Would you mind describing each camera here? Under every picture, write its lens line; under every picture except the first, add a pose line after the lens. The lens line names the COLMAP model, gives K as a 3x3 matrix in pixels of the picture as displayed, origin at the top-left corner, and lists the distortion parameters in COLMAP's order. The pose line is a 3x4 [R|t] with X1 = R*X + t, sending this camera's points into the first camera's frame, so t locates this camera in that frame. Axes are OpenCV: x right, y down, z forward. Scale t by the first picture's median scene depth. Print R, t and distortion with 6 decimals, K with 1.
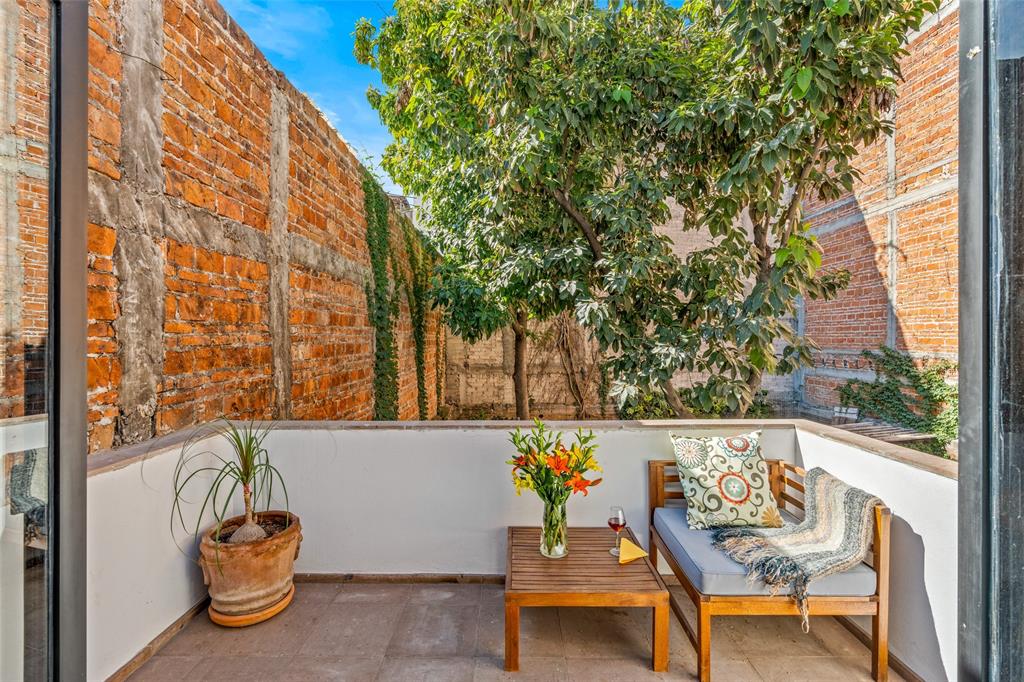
lens RADIAL K [[468.9, 0, 513.9], [0, 468.9, 334.6], [0, 0, 1]] dist [-0.003931, -0.000282]
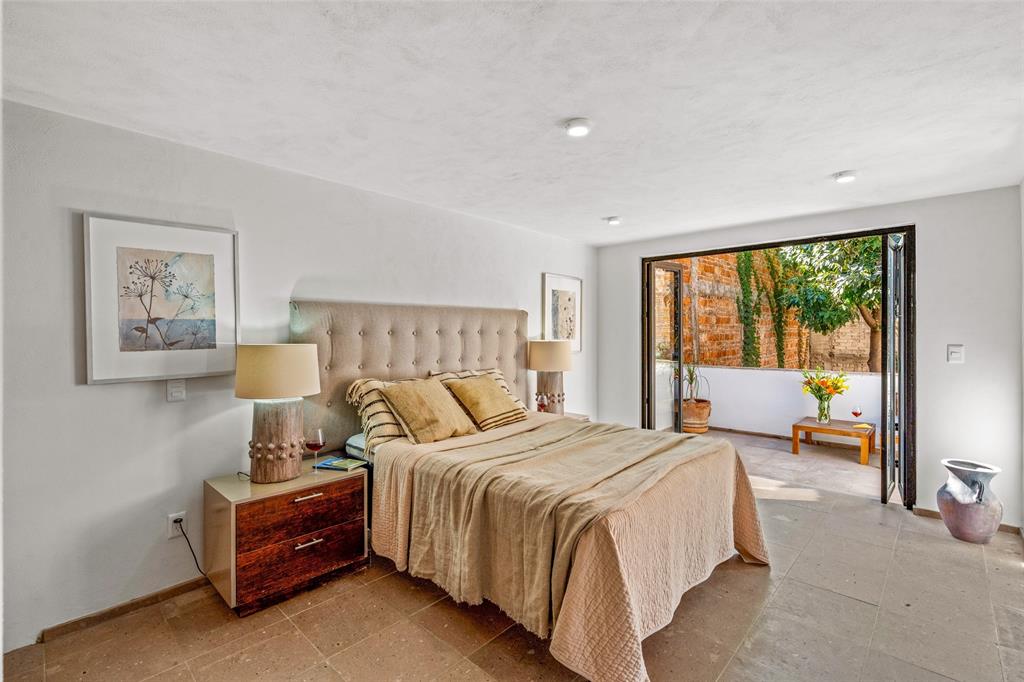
lens RADIAL K [[468.9, 0, 513.9], [0, 468.9, 334.6], [0, 0, 1]] dist [-0.003931, -0.000282]
pose [[0.733600, 0.002072, -0.679579, 0.219794], [0.008308, 0.999893, 0.012016, -0.005129], [0.679531, -0.014461, 0.733504, -0.712520]]
